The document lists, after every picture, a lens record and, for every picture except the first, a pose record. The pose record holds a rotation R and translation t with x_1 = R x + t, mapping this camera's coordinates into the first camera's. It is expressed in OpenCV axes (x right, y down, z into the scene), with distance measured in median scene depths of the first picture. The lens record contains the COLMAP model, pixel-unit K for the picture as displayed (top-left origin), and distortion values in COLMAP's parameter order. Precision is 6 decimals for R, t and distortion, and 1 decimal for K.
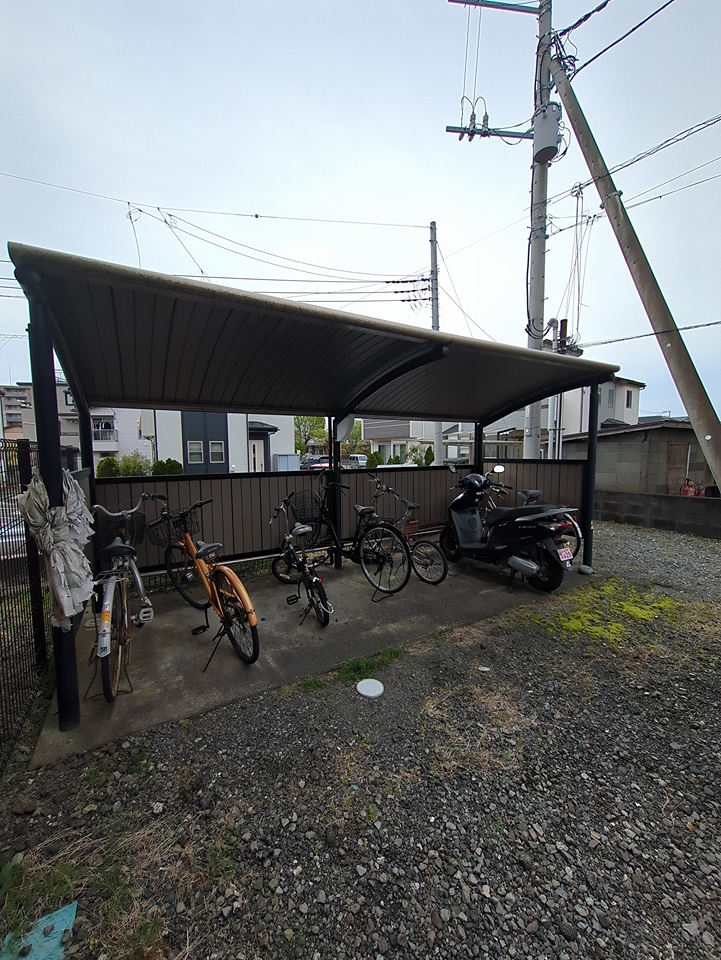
lens RADIAL K [[377.7, 0, 359.2], [0, 377.7, 485.6], [0, 0, 1]] dist [-0.001132, 0.000001]
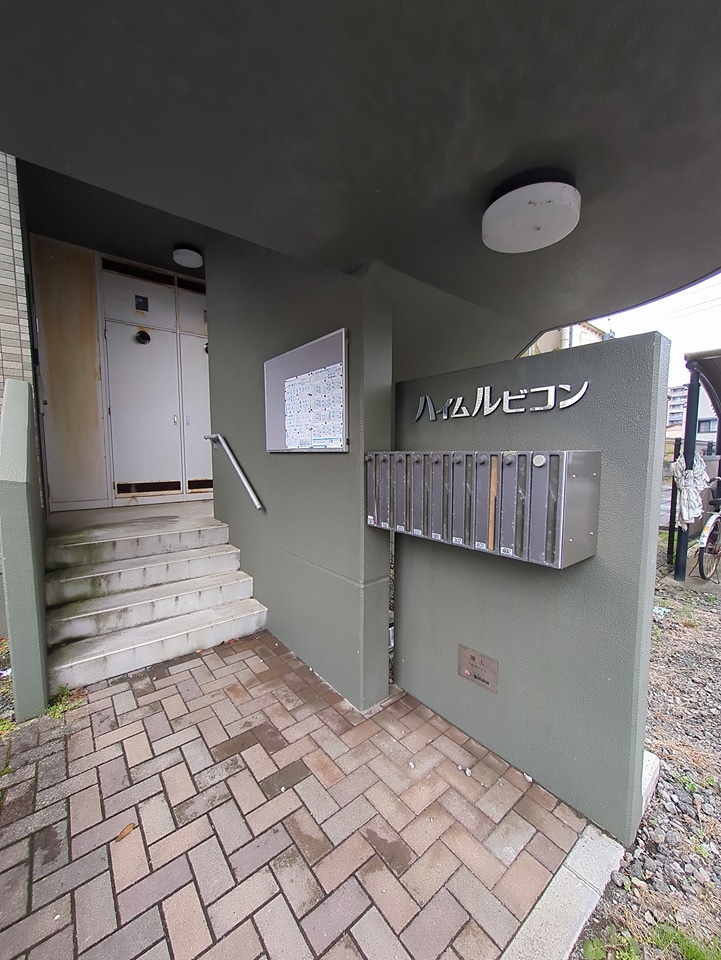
lens RADIAL K [[377.7, 0, 358.1], [0, 377.7, 484.0], [0, 0, 1]] dist [-0.001132, 0.000001]
pose [[0.141553, 0.092185, -0.985629, 0.985350], [-0.086519, 0.992997, 0.080448, 0.121445], [0.986143, 0.073888, 0.148537, -1.087917]]
